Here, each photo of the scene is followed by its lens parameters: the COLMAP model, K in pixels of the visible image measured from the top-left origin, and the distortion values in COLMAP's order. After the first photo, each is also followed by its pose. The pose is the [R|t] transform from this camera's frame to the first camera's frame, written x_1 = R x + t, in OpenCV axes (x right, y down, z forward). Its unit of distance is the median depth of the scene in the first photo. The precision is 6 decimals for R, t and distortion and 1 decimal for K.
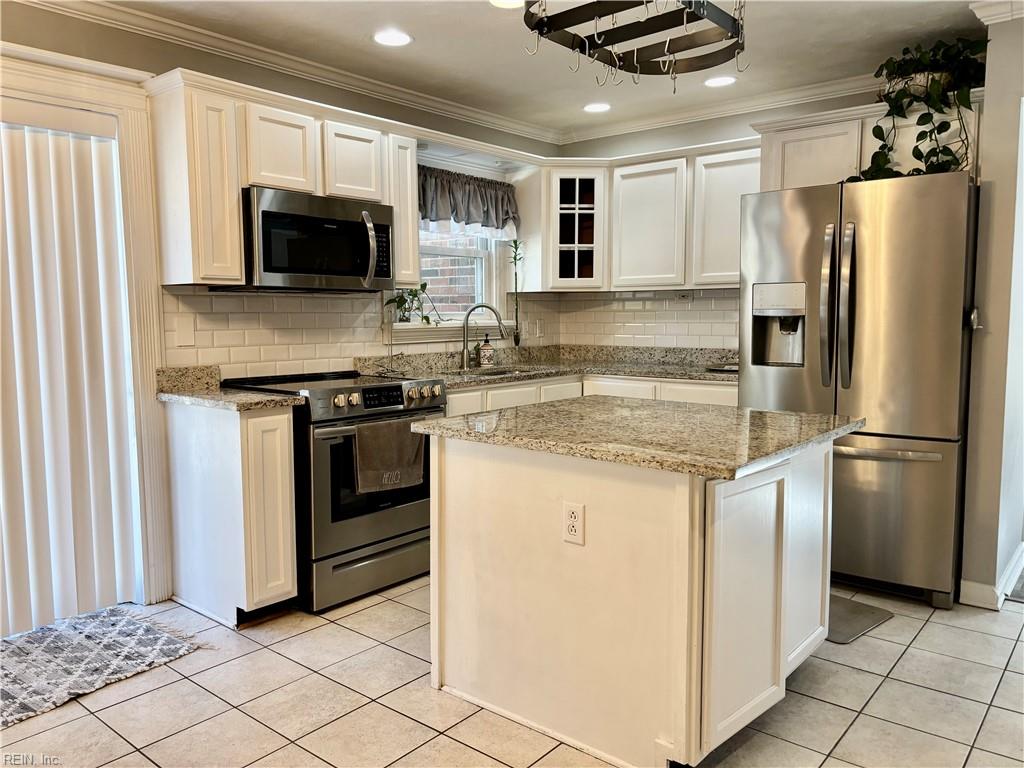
lens RADIAL K [[774.4, 0, 507.2], [0, 774.4, 385.2], [0, 0, 1]] dist [0.054642, -0.058956]
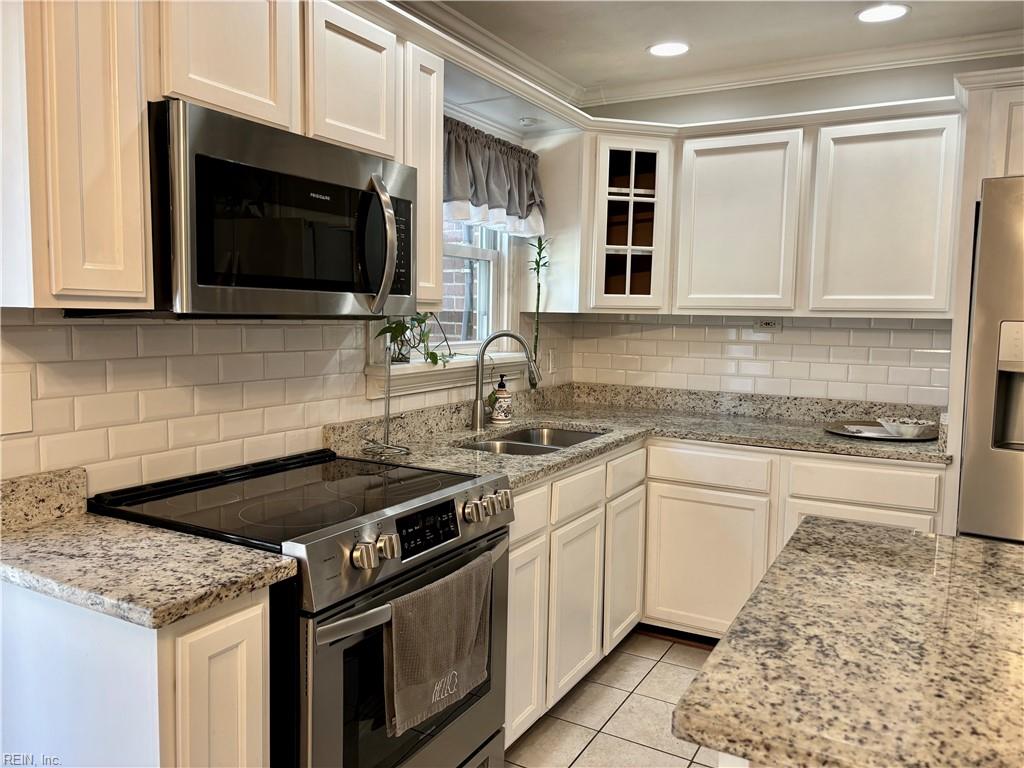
lens RADIAL K [[774.4, 0, 505.2], [0, 774.4, 378.9], [0, 0, 1]] dist [0.054642, -0.058956]
pose [[0.983460, 0.007018, 0.180989, -0.182900], [-0.006020, 0.999964, -0.006062, -0.073564], [-0.181024, 0.004873, 0.983467, 0.428277]]
